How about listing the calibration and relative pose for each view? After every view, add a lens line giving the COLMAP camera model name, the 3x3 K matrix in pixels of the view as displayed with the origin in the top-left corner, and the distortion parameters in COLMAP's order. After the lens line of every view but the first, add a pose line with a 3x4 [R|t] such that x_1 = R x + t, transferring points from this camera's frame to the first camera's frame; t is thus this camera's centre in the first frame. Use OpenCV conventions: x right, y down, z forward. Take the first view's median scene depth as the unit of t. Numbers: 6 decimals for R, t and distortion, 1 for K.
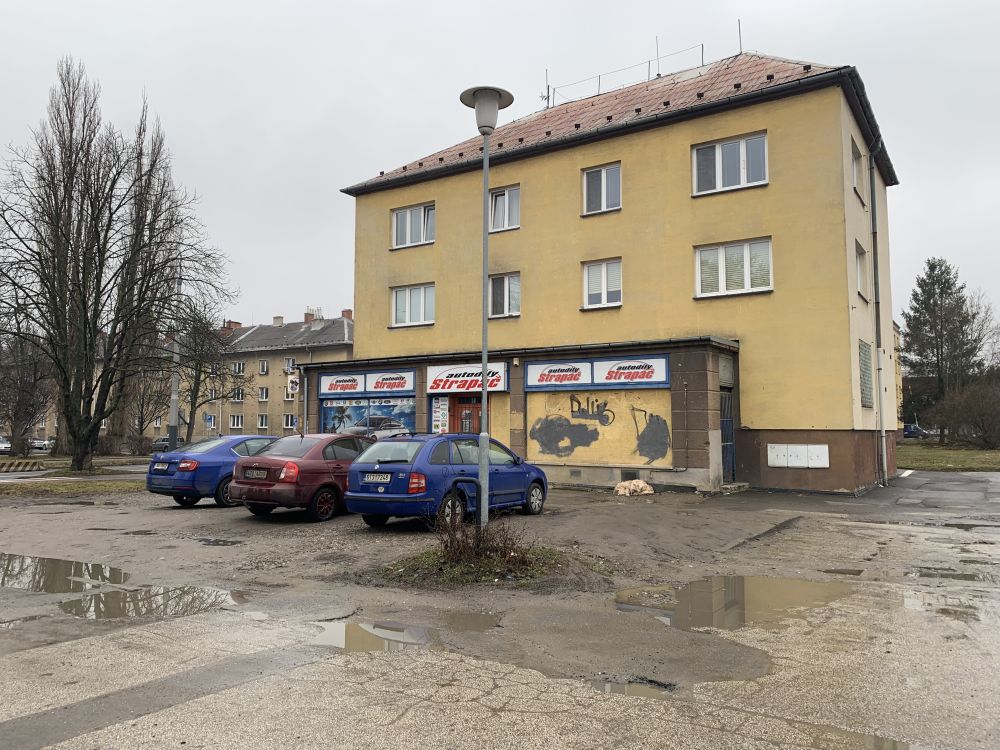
lens RADIAL K [[762.7, 0, 499.0], [0, 762.7, 368.7], [0, 0, 1]] dist [0.028087, -0.009227]
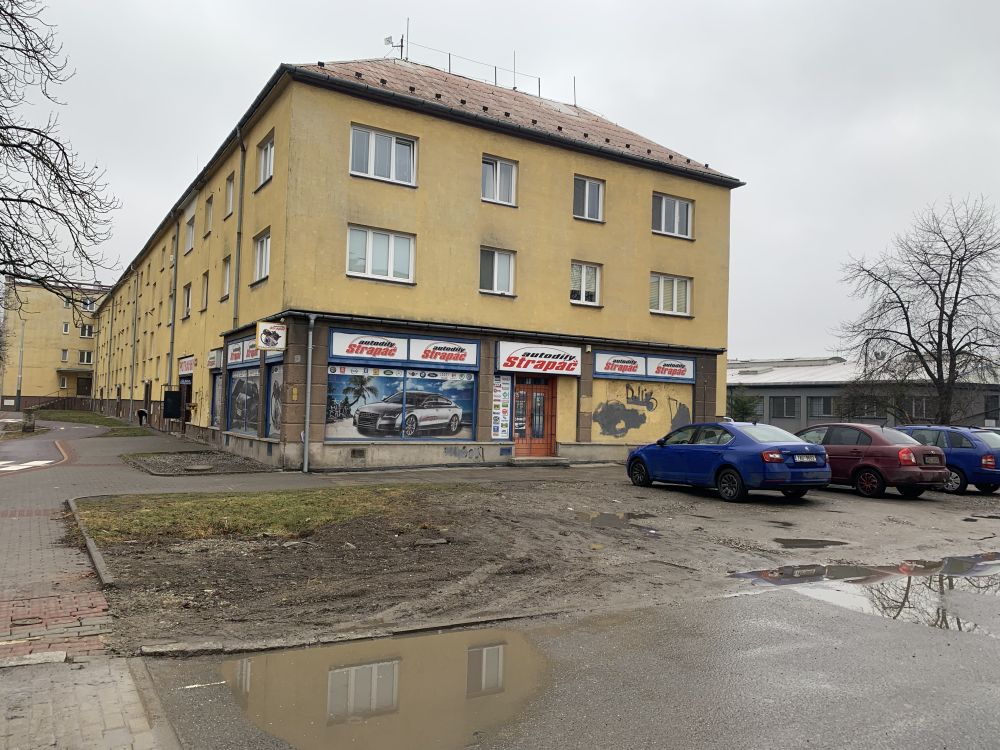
lens RADIAL K [[762.7, 0, 499.5], [0, 762.7, 380.1], [0, 0, 1]] dist [0.028087, -0.009227]
pose [[0.423782, 0.046602, 0.904564, -0.865494], [-0.100305, 0.994948, -0.004267, 0.044927], [-0.900193, -0.088924, 0.426316, 0.576811]]
